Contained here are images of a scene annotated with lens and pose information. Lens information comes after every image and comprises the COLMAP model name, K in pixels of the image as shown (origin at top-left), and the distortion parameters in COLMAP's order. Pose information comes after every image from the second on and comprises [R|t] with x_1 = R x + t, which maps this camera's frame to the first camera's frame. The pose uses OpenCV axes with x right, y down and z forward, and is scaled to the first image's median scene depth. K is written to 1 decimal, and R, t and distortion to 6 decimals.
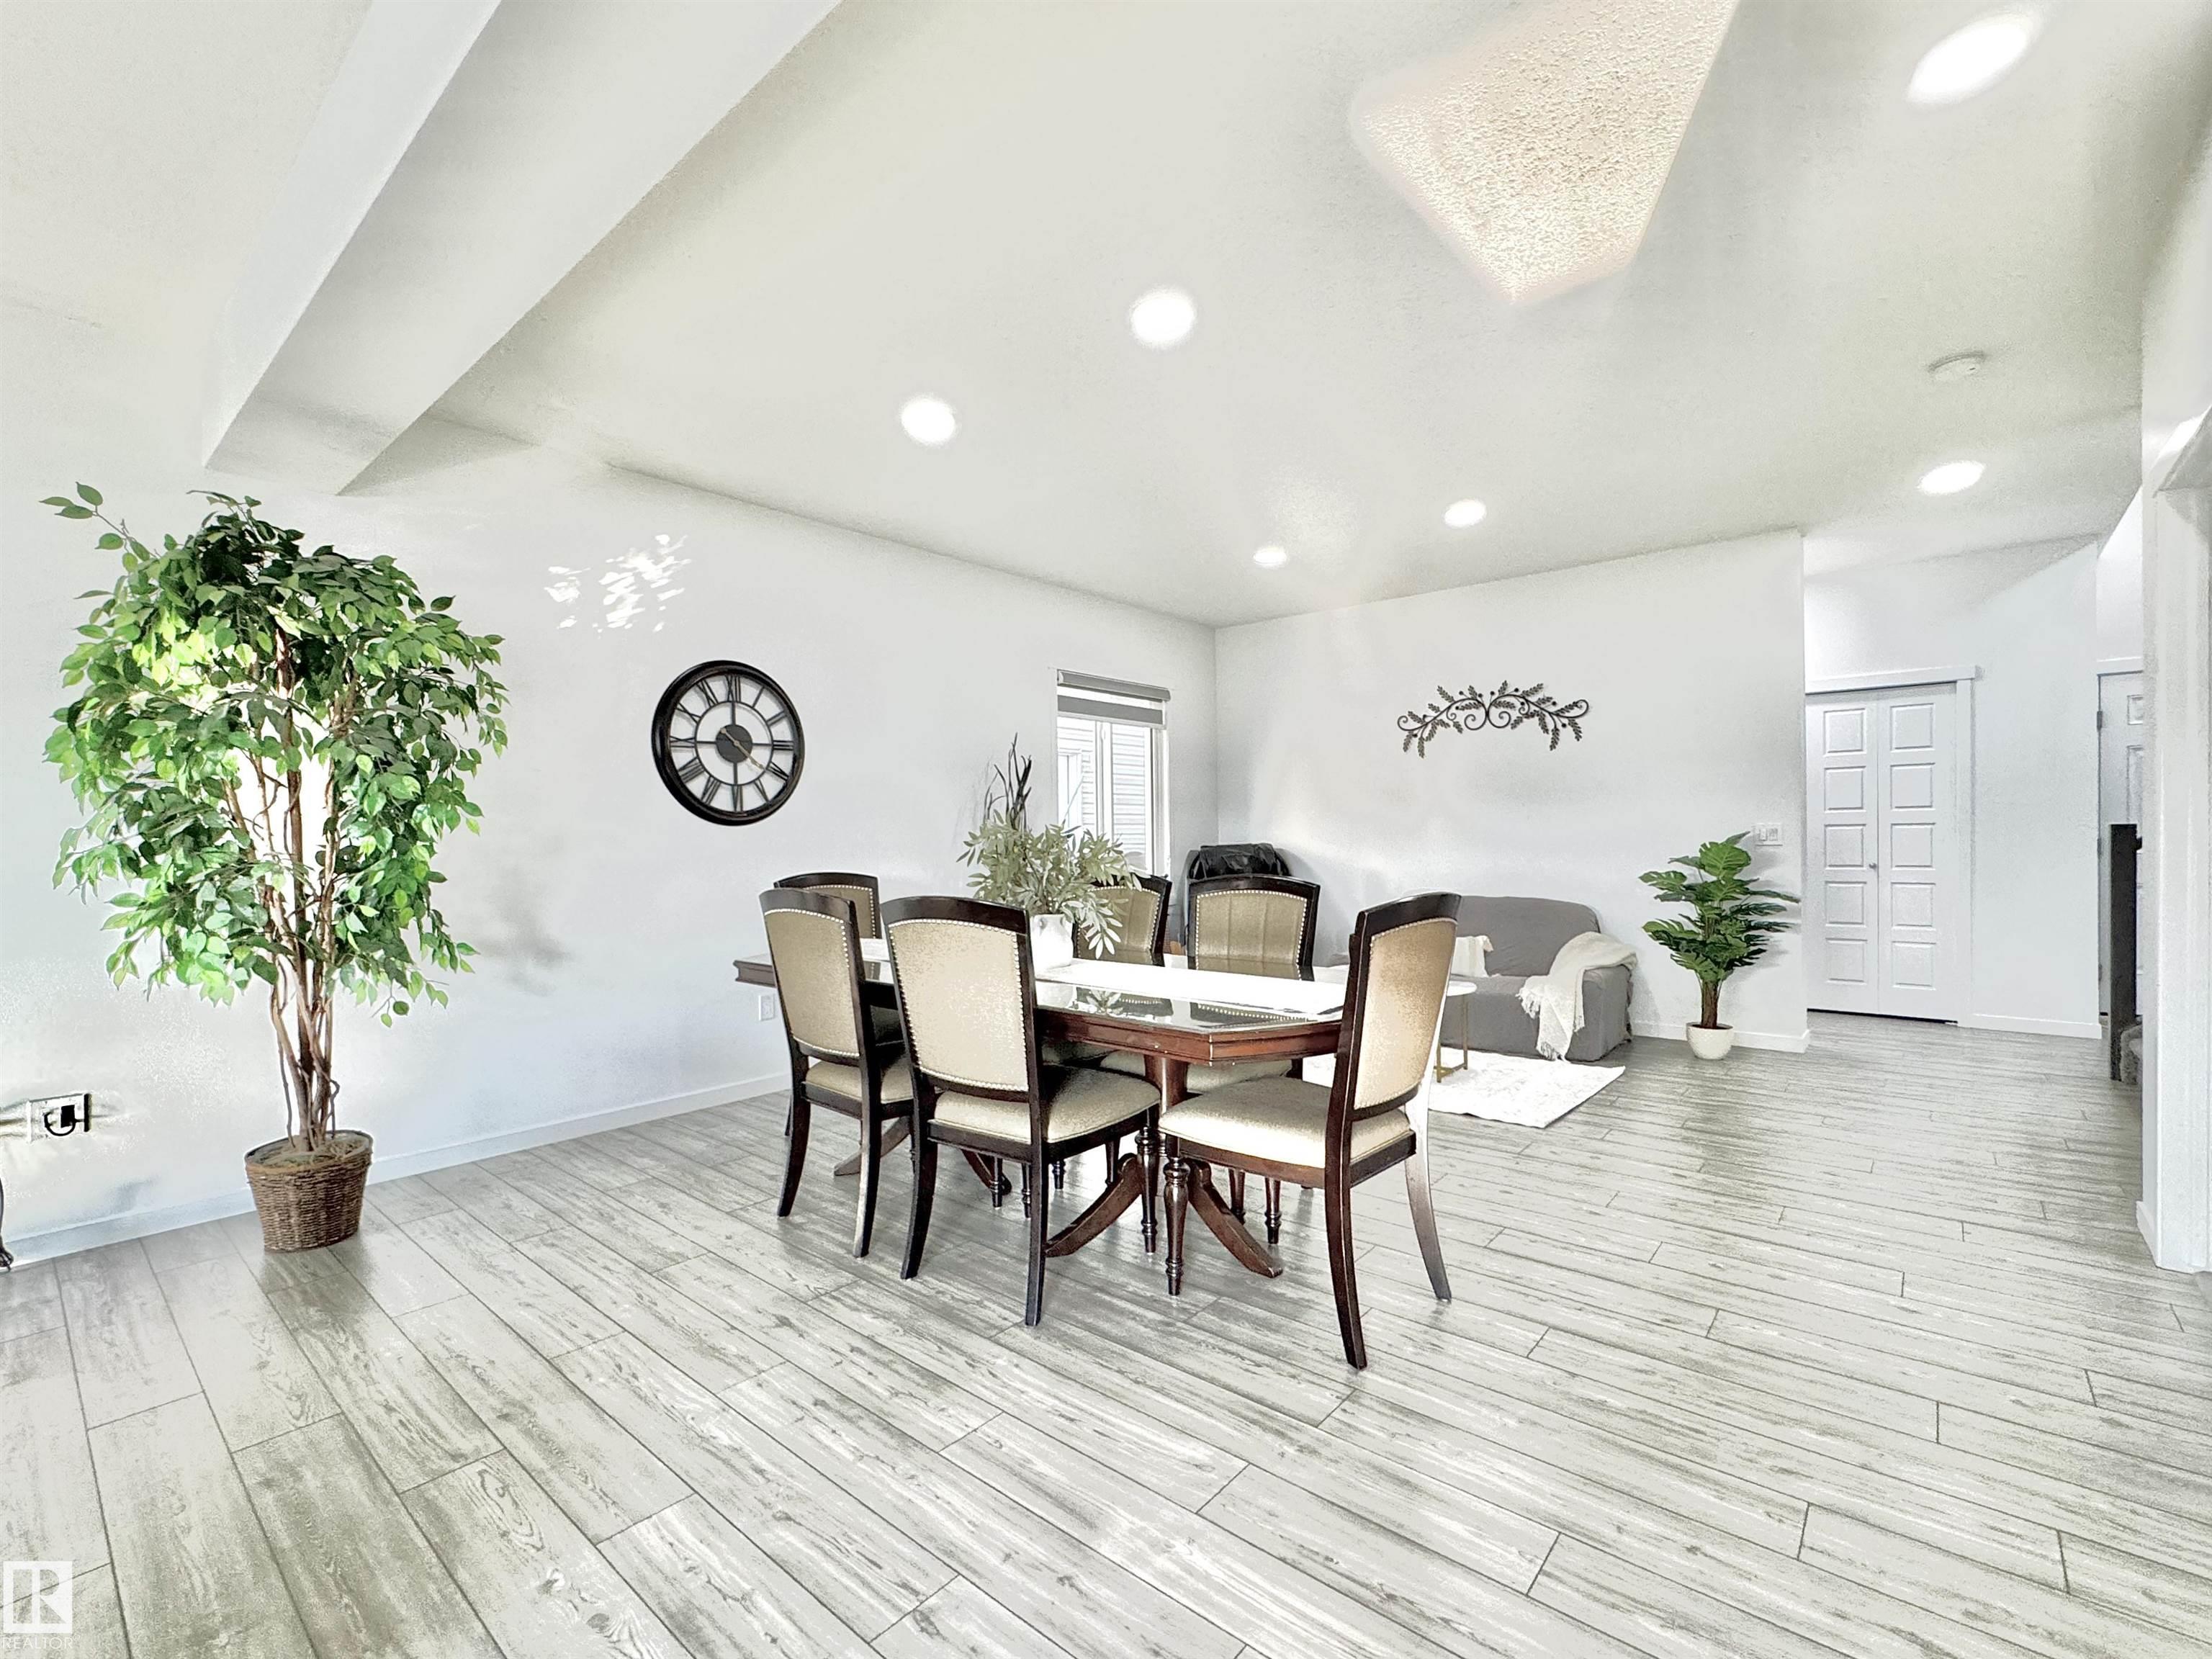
lens RADIAL K [[975.8, 0, 1083.8], [0, 975.8, 846.7], [0, 0, 1]] dist [-0.001950, -0.000392]
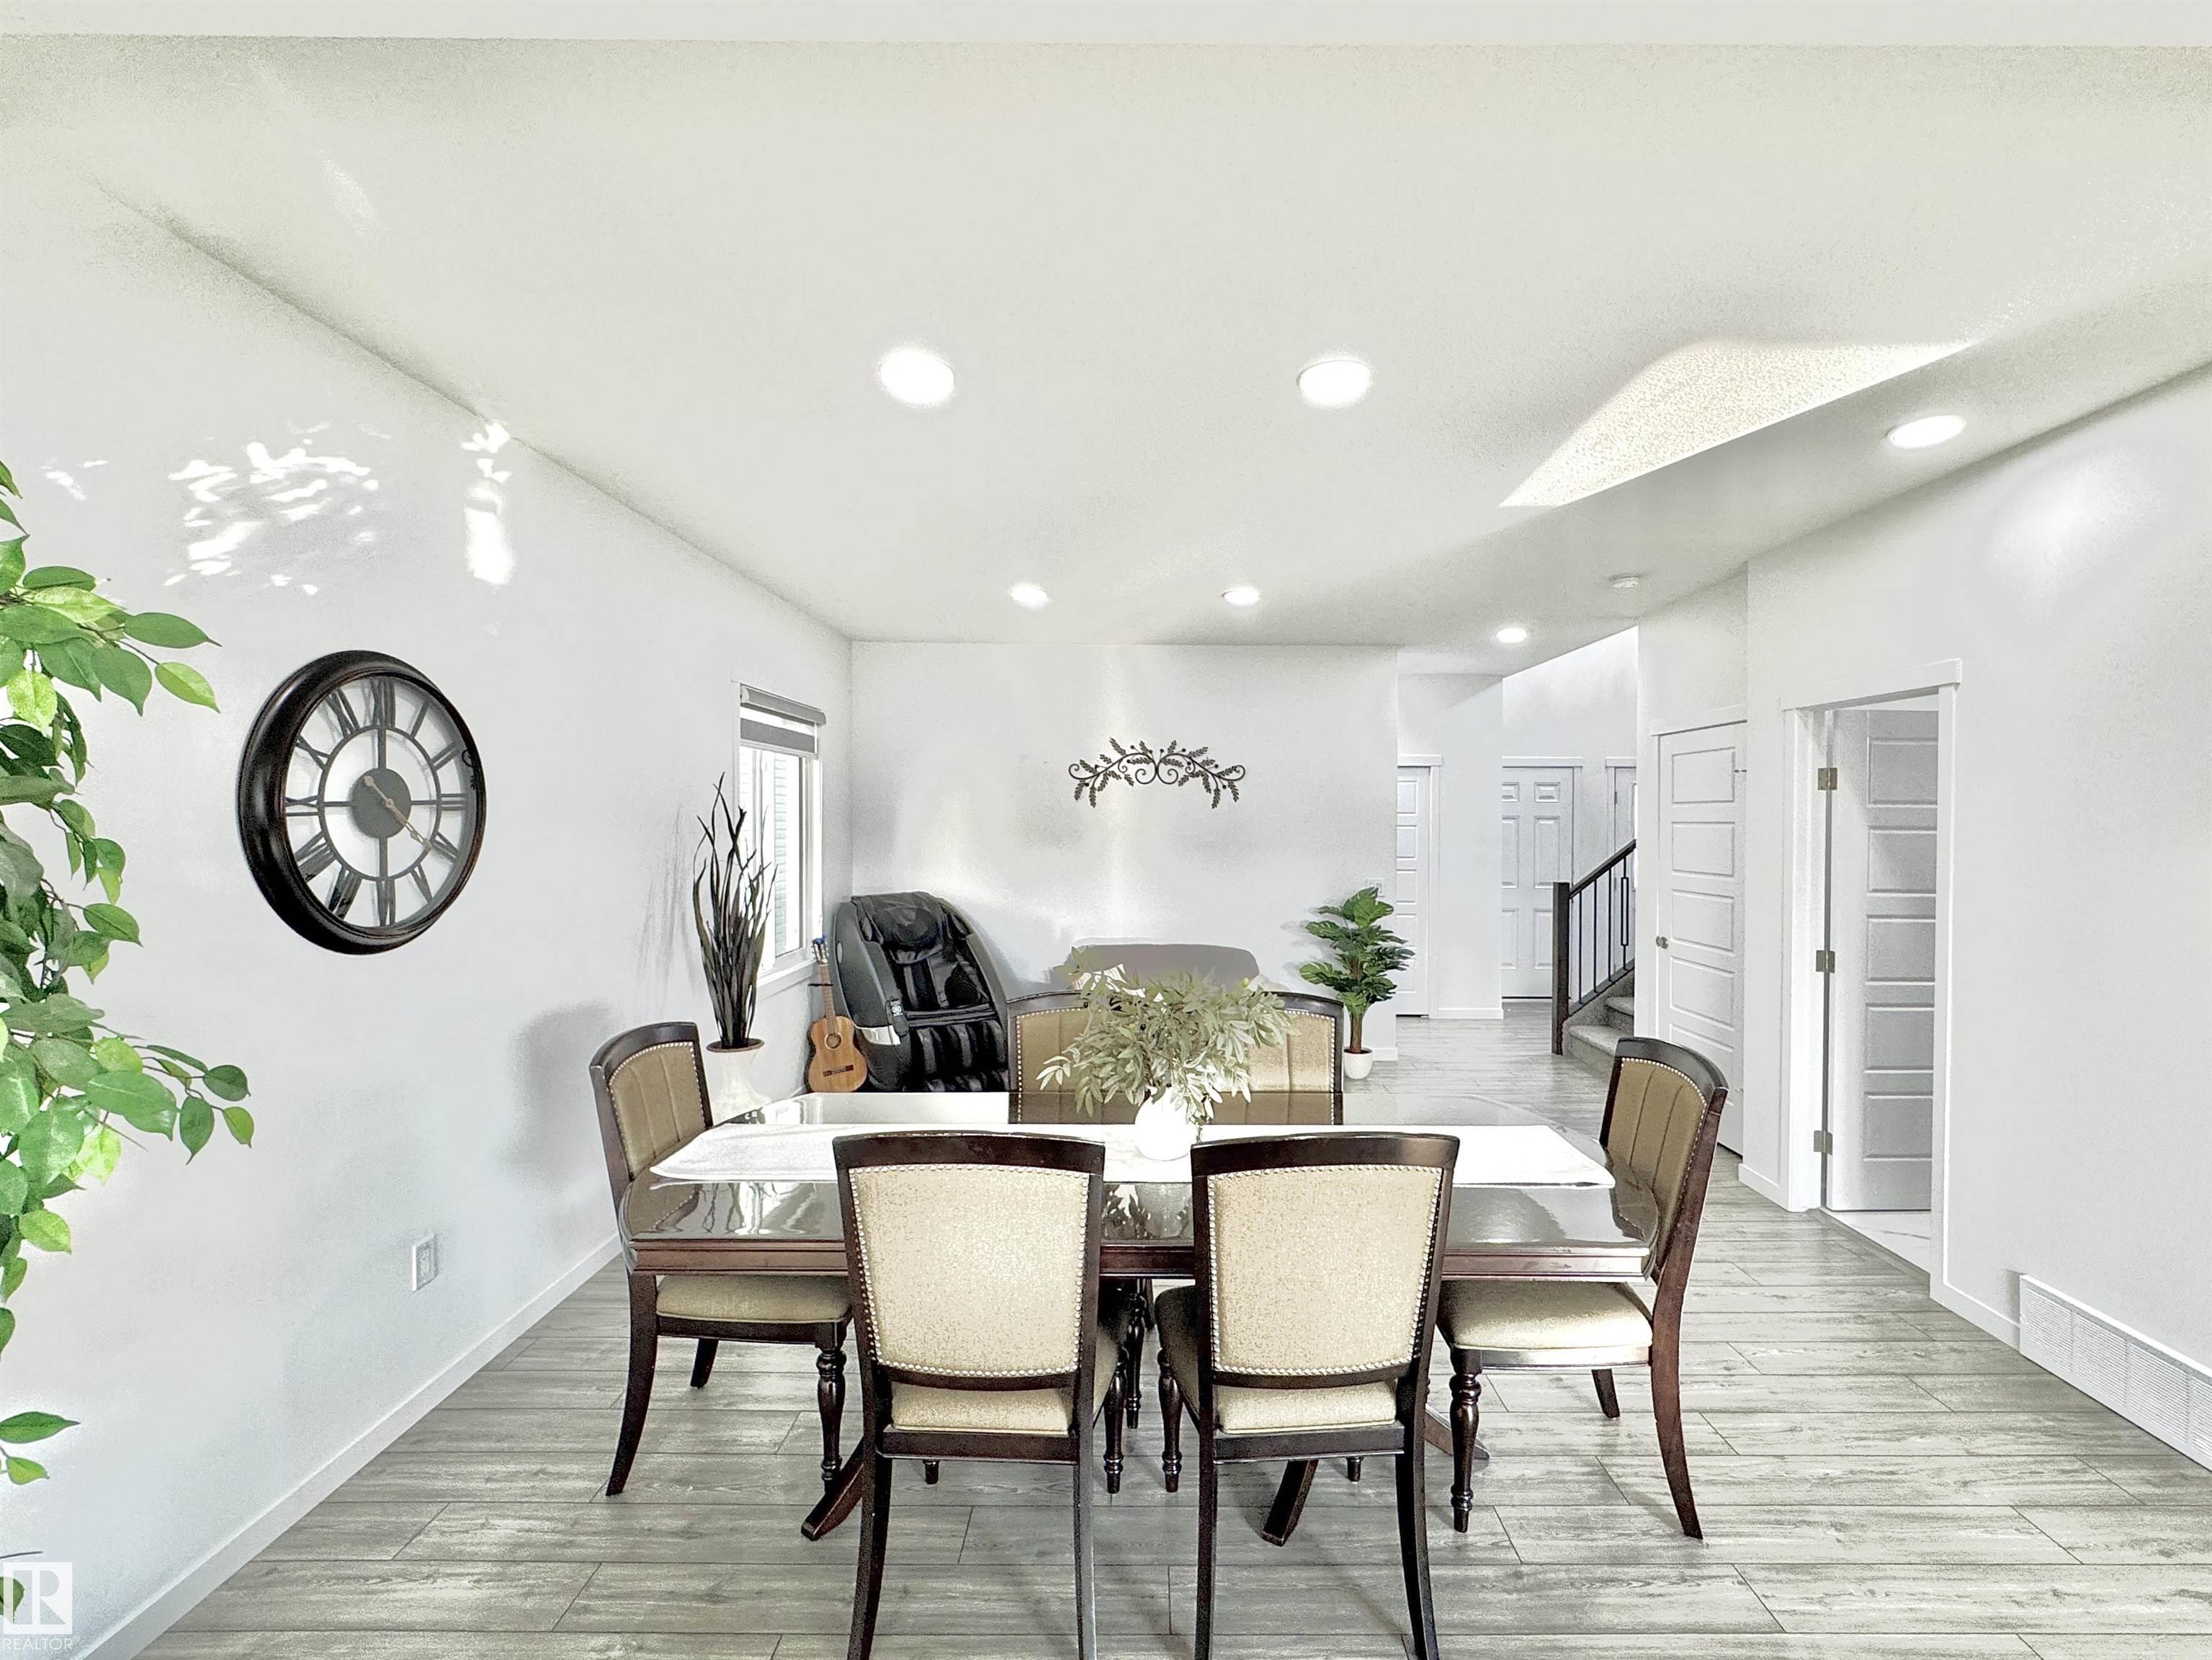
lens RADIAL K [[973.4, 0, 1144.5], [0, 973.4, 831.1], [0, 0, 1]] dist [-0.000372, 0.000183]
pose [[0.753172, 0.008053, 0.657774, -0.579569], [-0.007304, 0.999966, -0.003879, -0.133171], [-0.657783, -0.001883, 0.753205, 0.440470]]
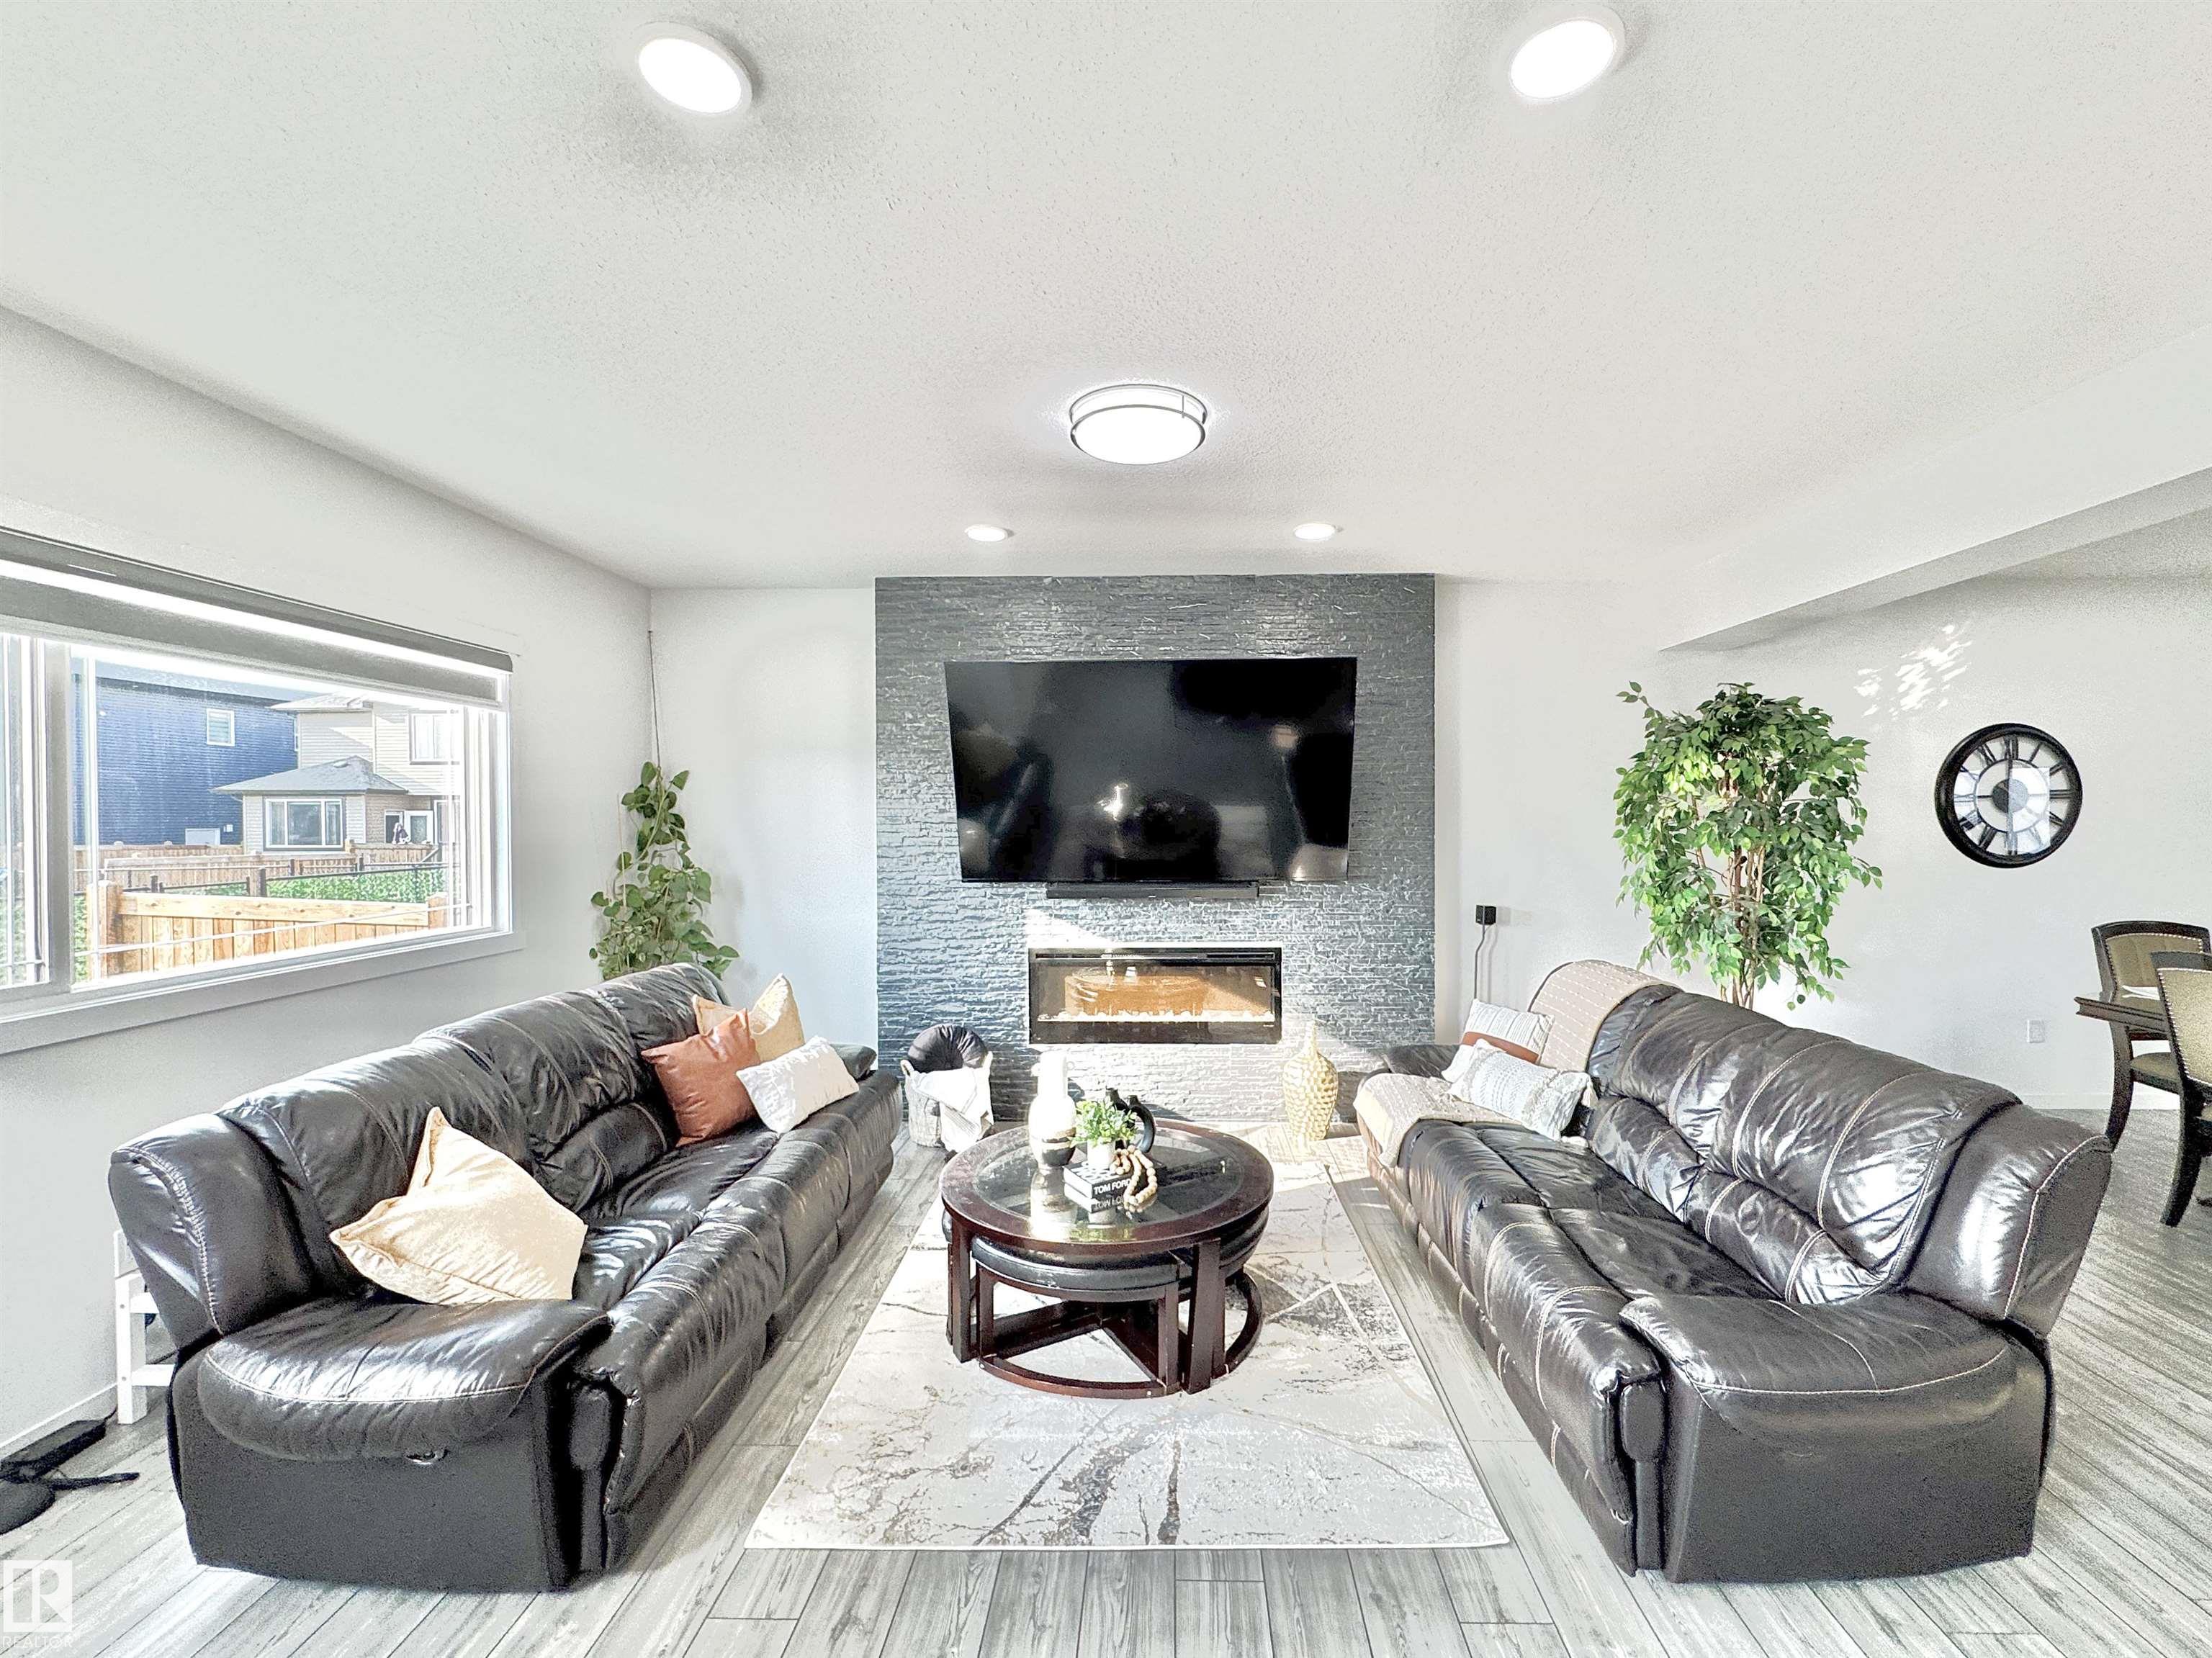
lens RADIAL K [[926.7, 0, 1150.9], [0, 926.7, 829.1], [0, 0, 1]] dist [-0.001699, -0.000011]
pose [[0.642002, 0.019989, -0.766443, -0.255616], [-0.013034, 0.999800, 0.015157, -0.102909], [0.766592, 0.000259, 0.642134, -0.671293]]
